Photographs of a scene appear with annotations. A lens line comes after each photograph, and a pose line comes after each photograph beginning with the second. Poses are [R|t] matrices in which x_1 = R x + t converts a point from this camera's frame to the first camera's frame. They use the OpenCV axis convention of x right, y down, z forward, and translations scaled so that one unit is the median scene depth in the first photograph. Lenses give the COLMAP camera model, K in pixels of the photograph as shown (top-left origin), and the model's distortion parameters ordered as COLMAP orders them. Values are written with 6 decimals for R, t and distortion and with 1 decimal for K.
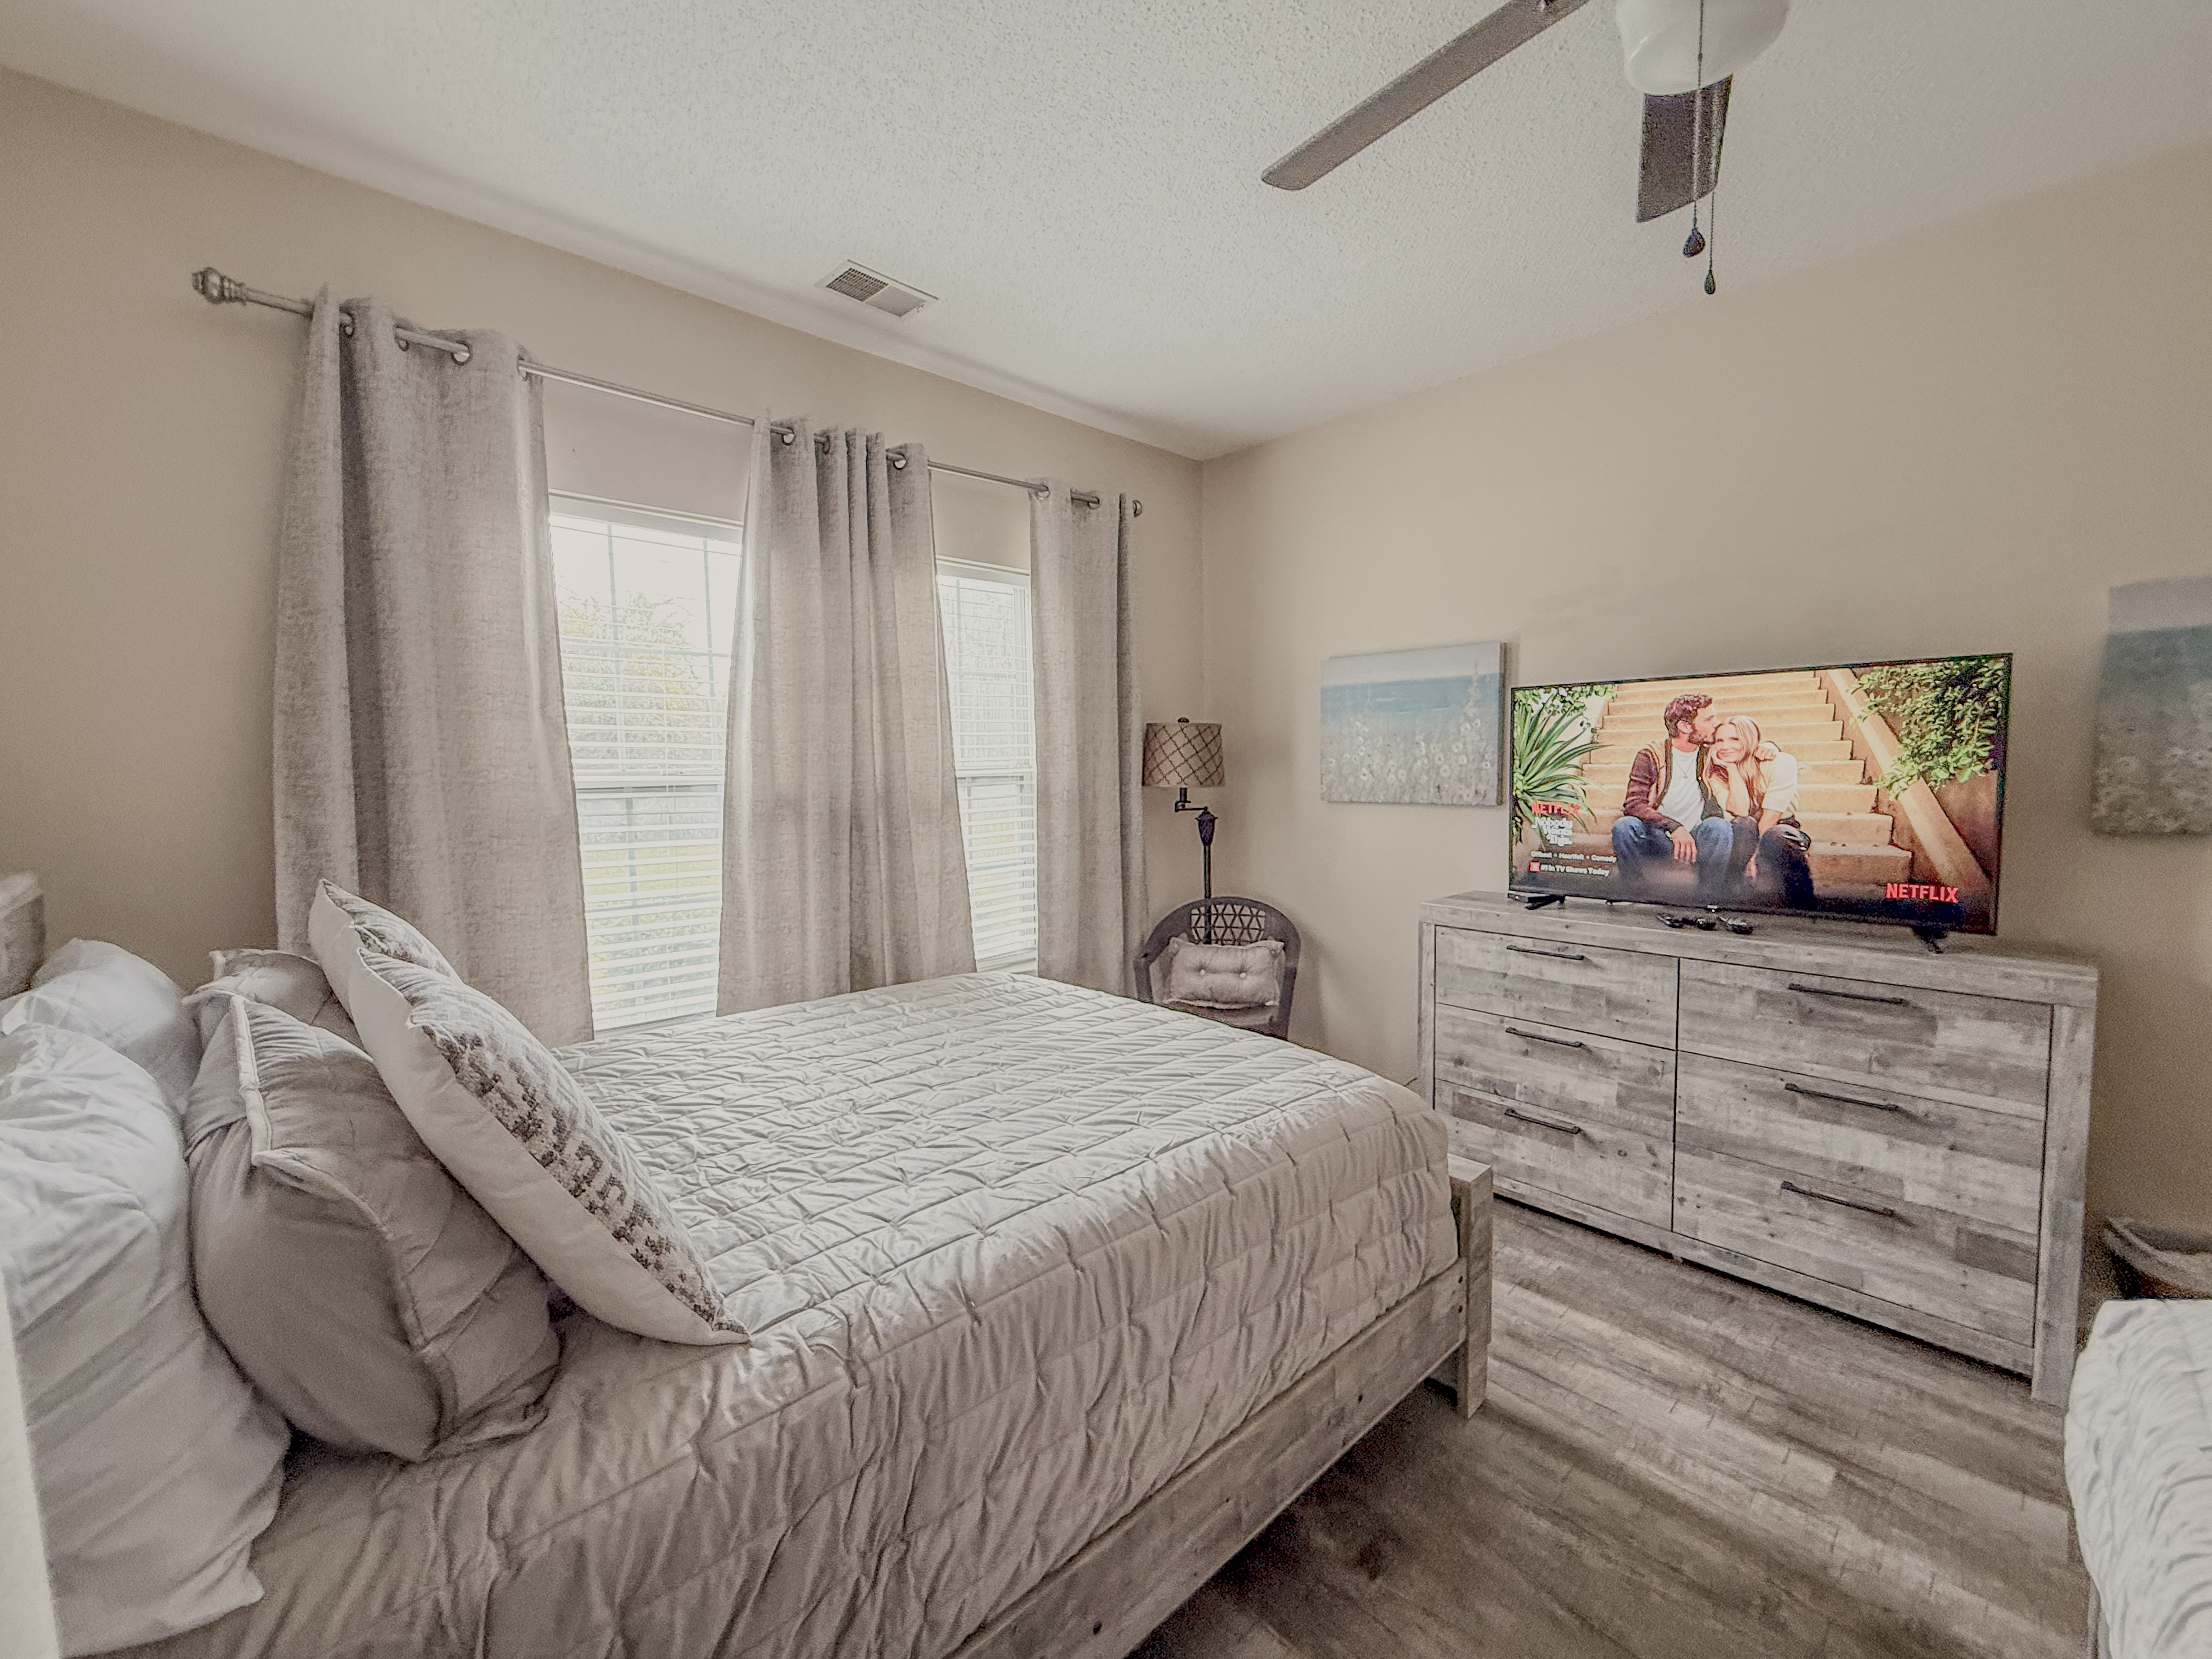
lens RADIAL K [[886.3, 0, 1101.9], [0, 886.3, 827.7], [0, 0, 1]] dist [0.000798, 0.000125]
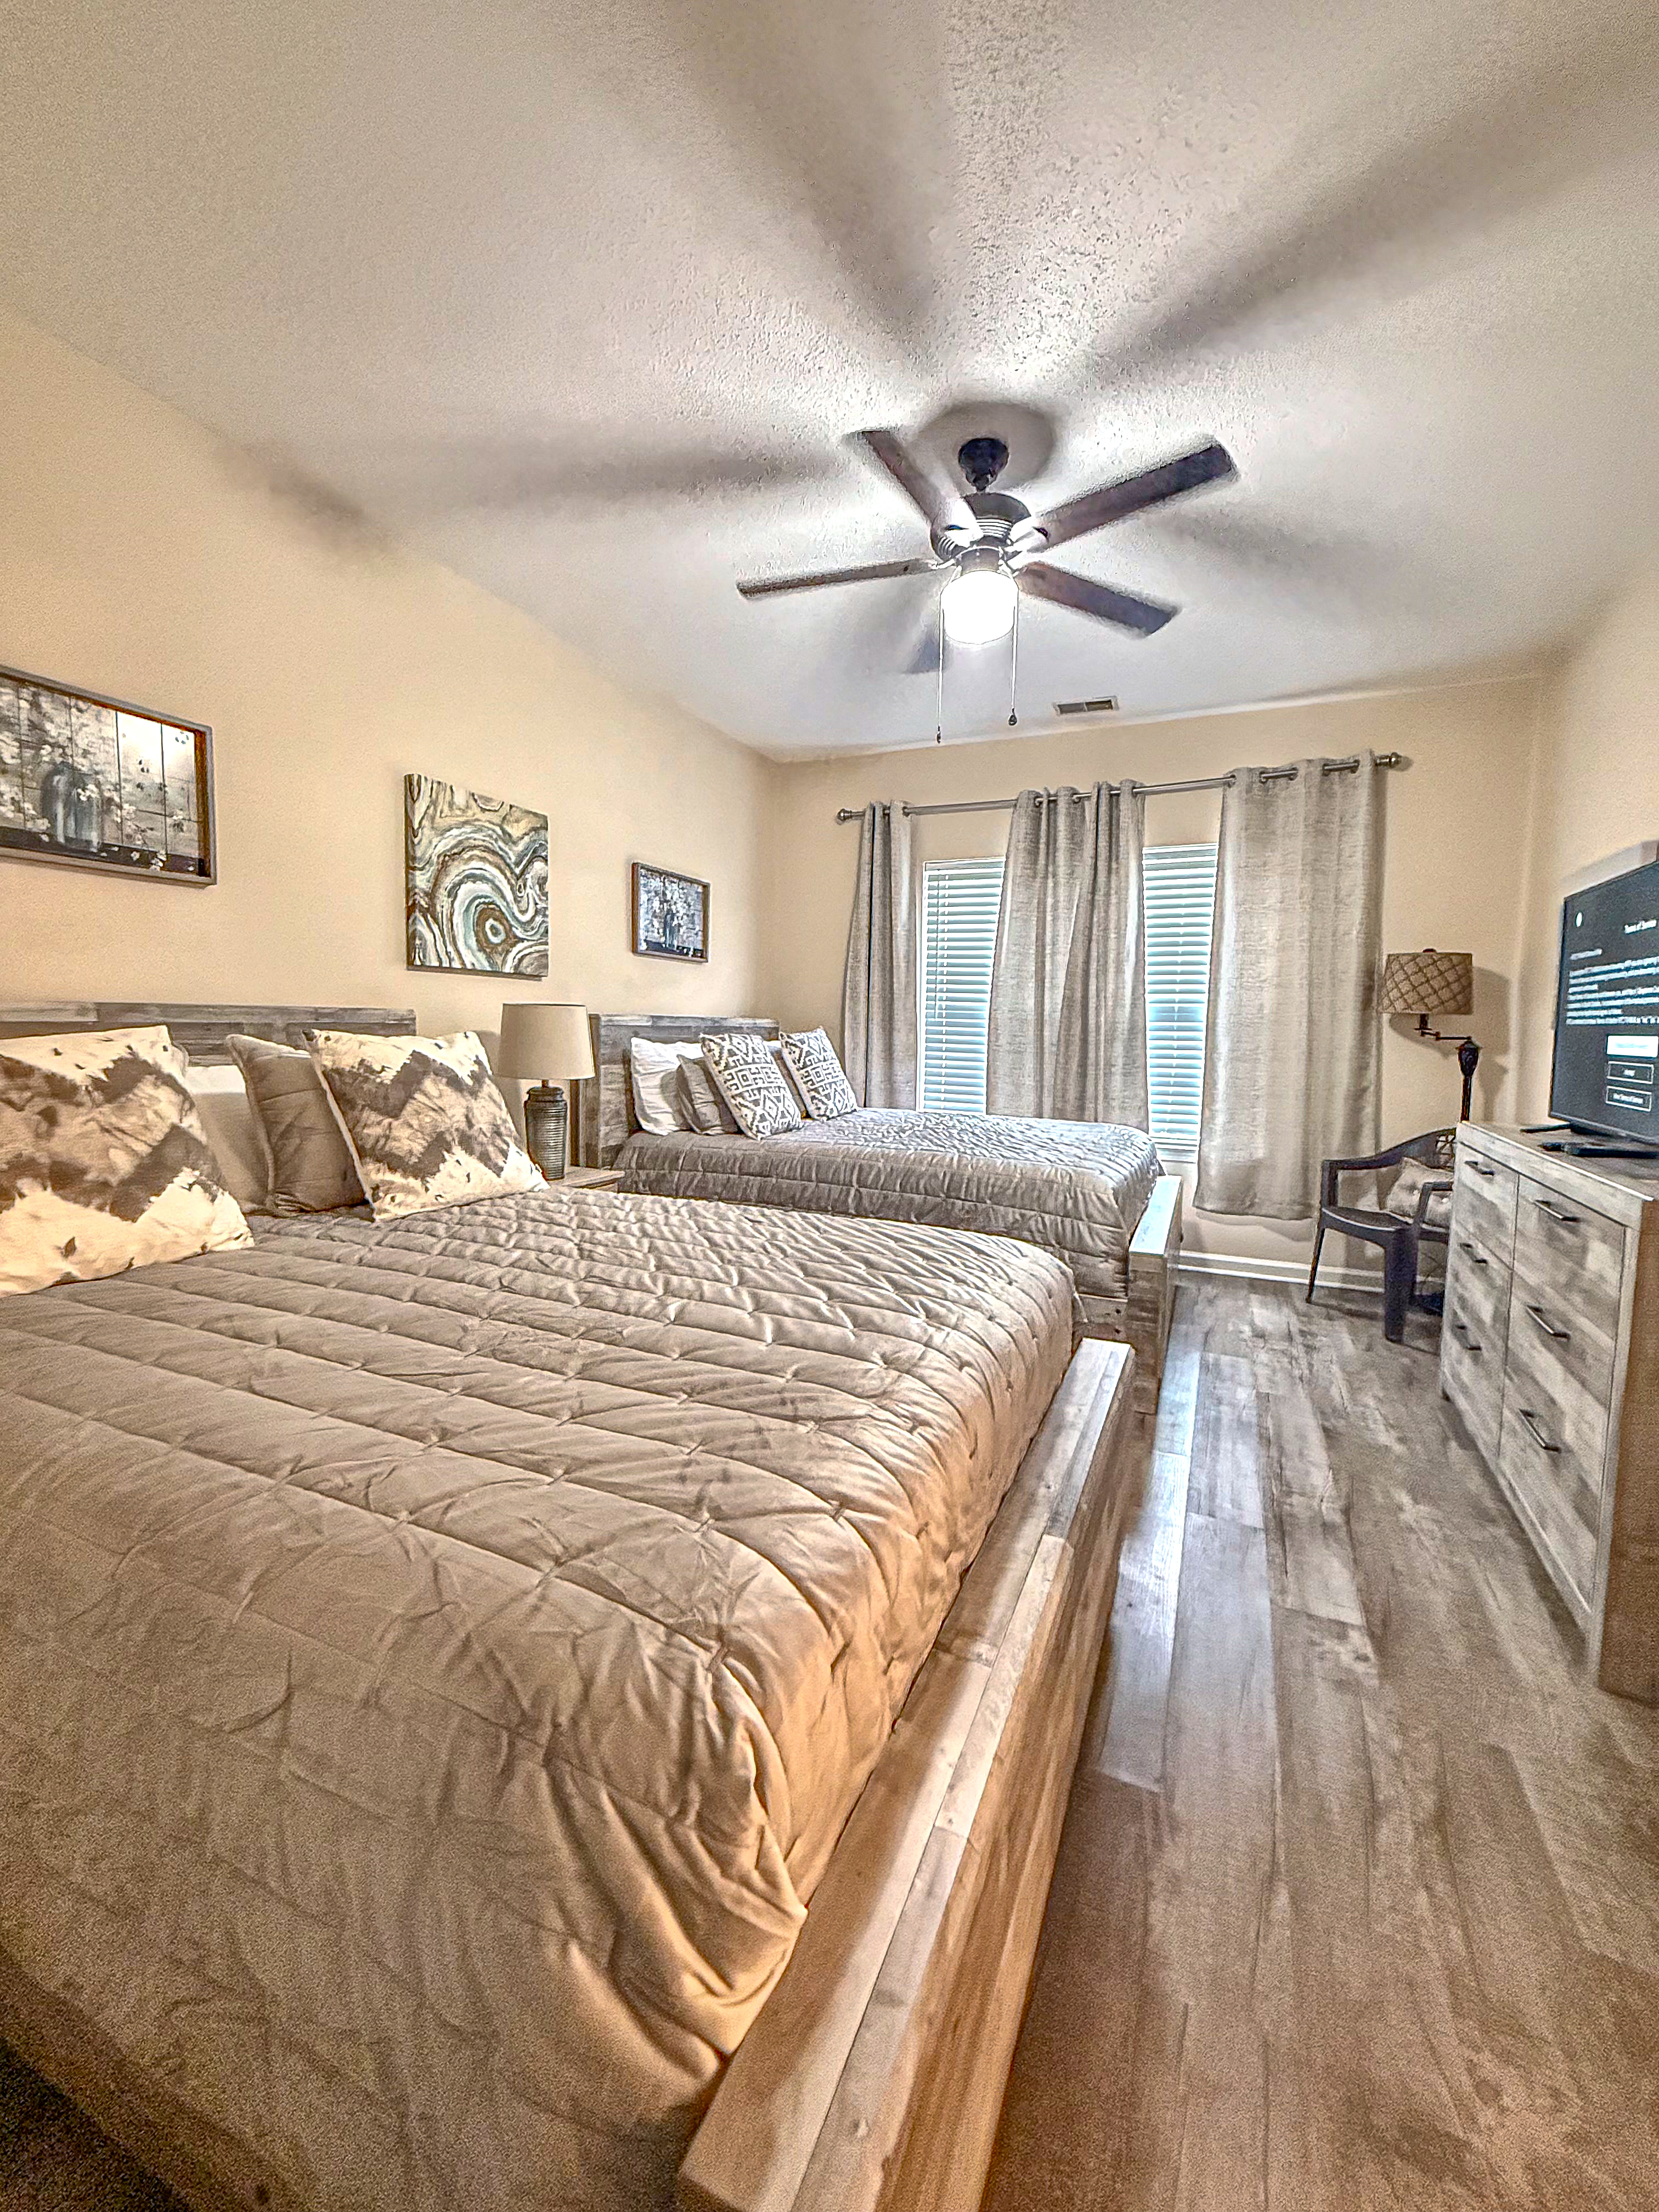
lens RADIAL K [[886.4, 0, 839.4], [0, 886.4, 1095.1], [0, 0, 1]] dist [0.000798, 0.000125]
pose [[0.398040, 0.091882, -0.912755, 1.292828], [-0.087118, 0.994261, 0.062096, 0.071871], [0.913222, 0.054801, 0.403760, -0.067956]]
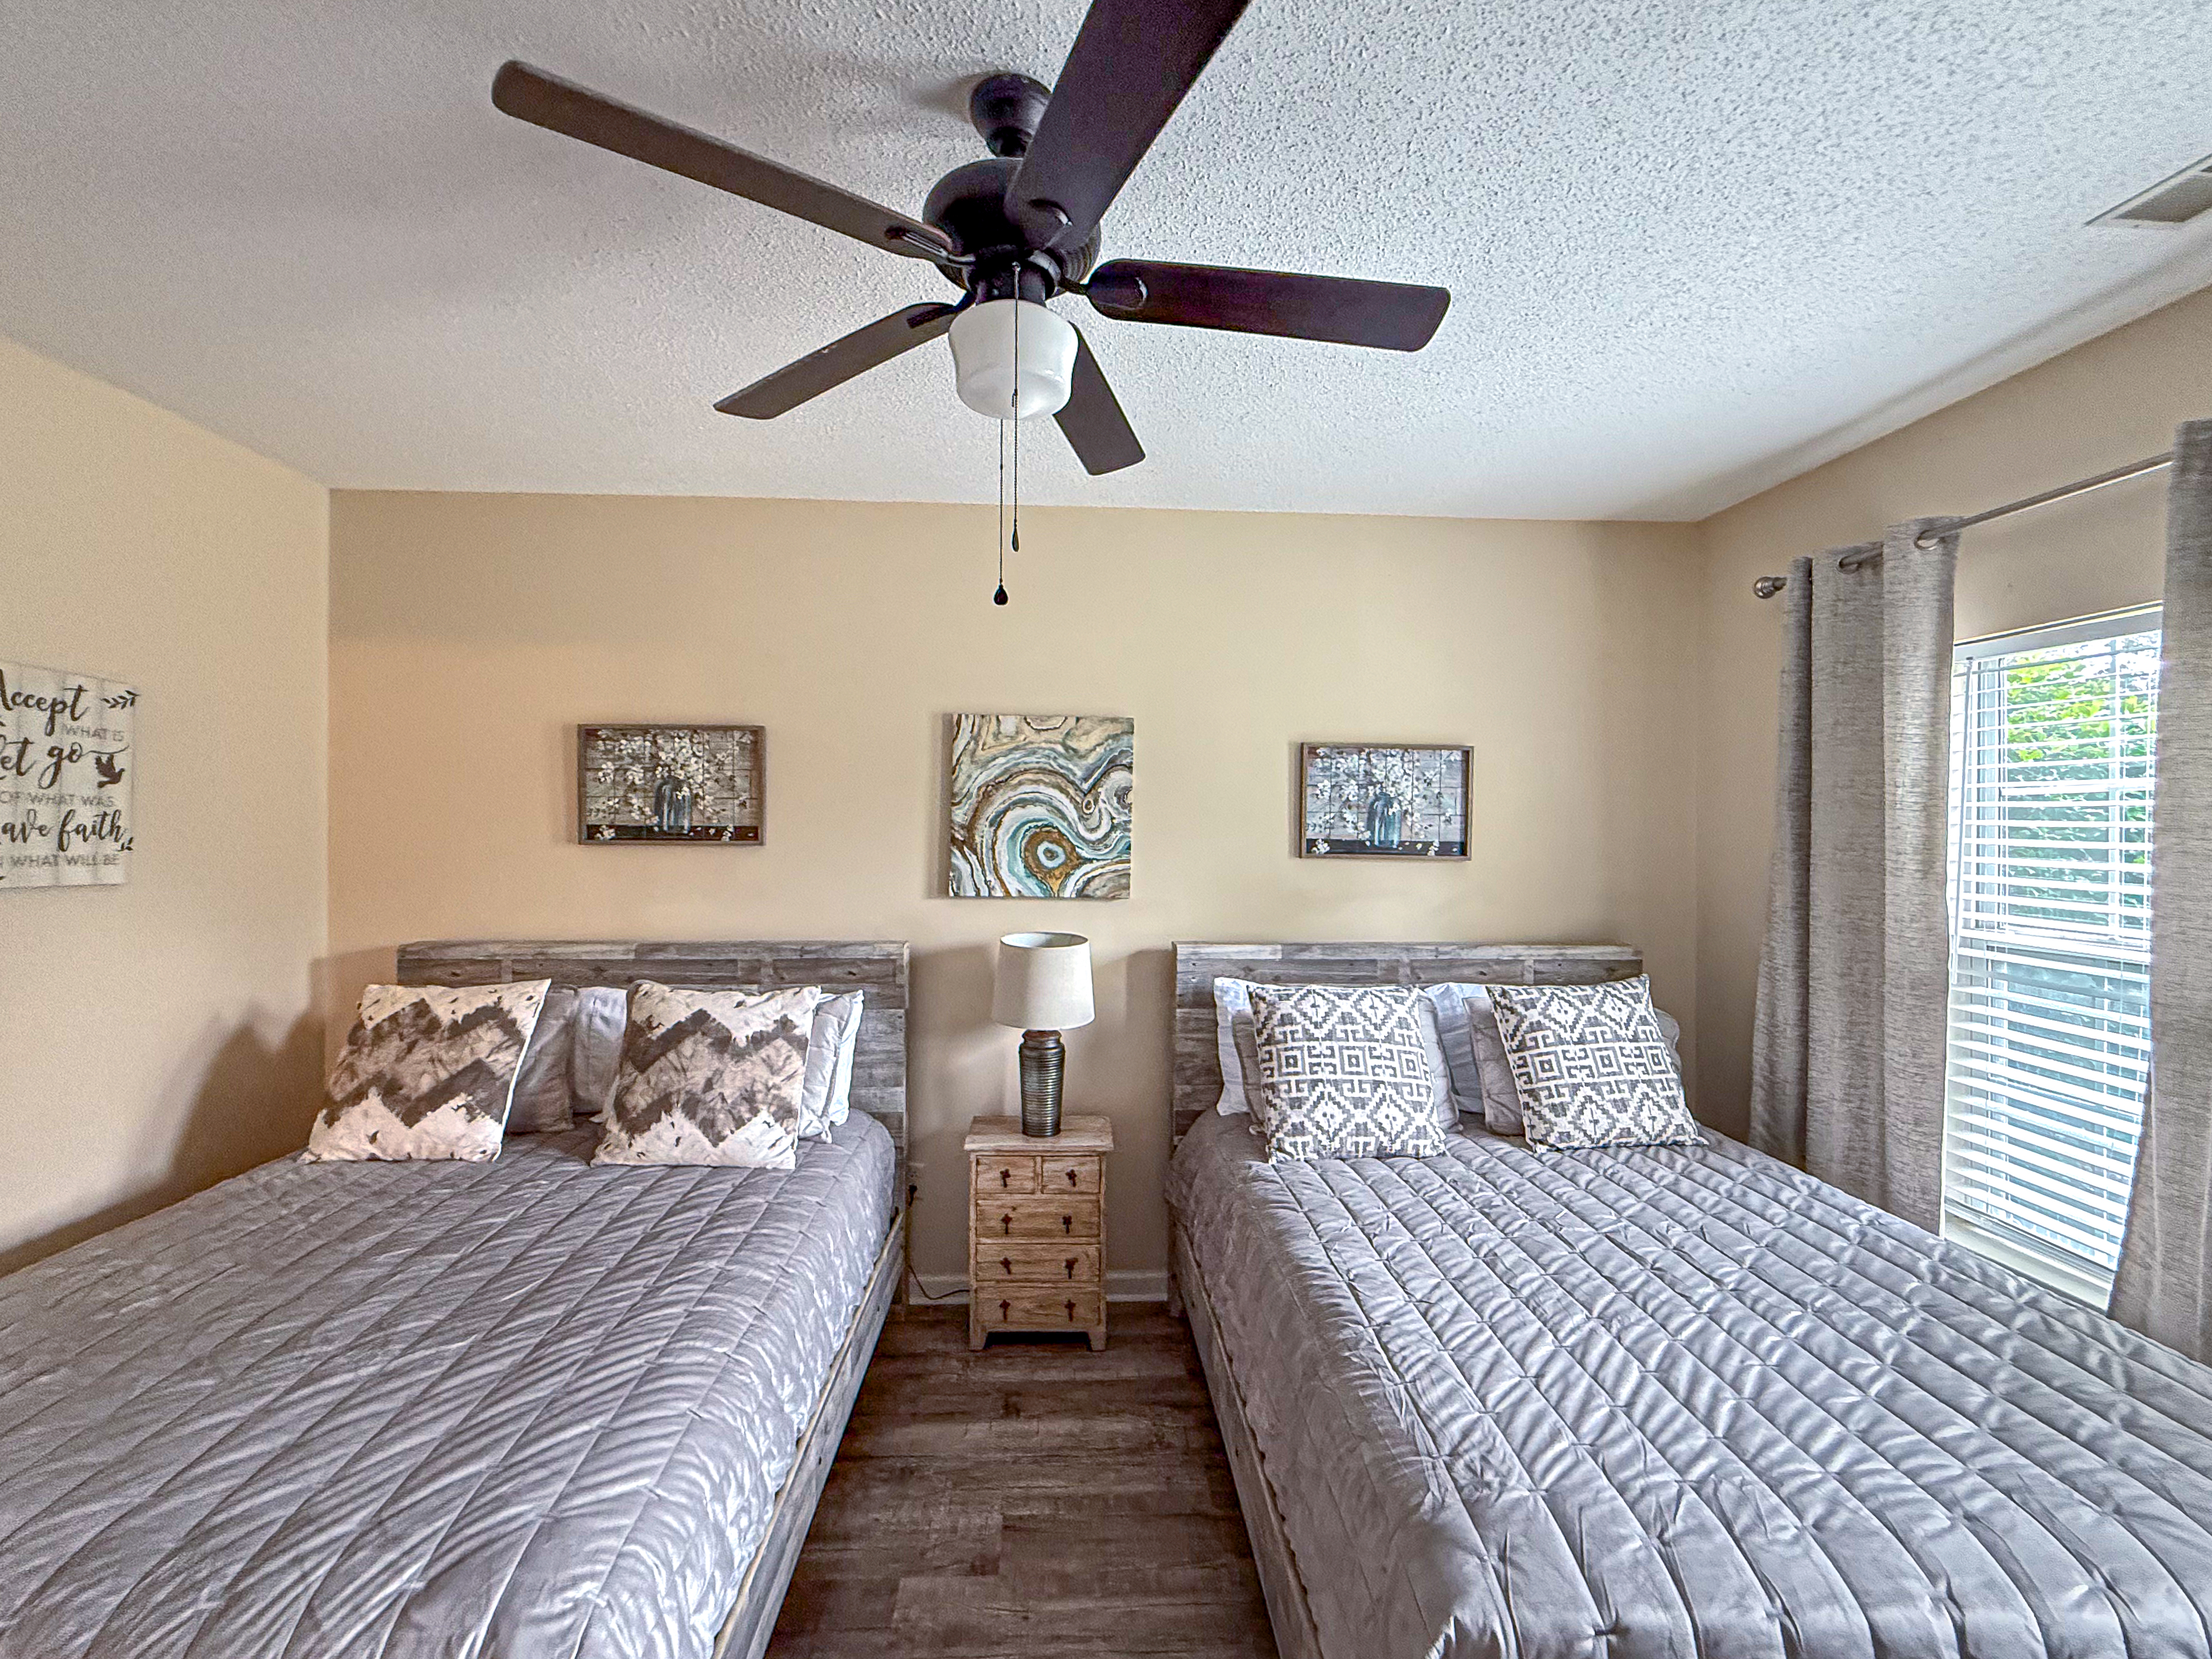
lens RADIAL K [[928.3, 0, 1112.1], [0, 928.3, 831.2], [0, 0, 1]] dist [-0.009187, 0.000469]
pose [[-0.631191, 0.012185, -0.775531, 0.775466], [-0.057099, 0.996434, 0.062127, -0.182257], [0.773523, 0.083496, -0.628245, 0.943182]]
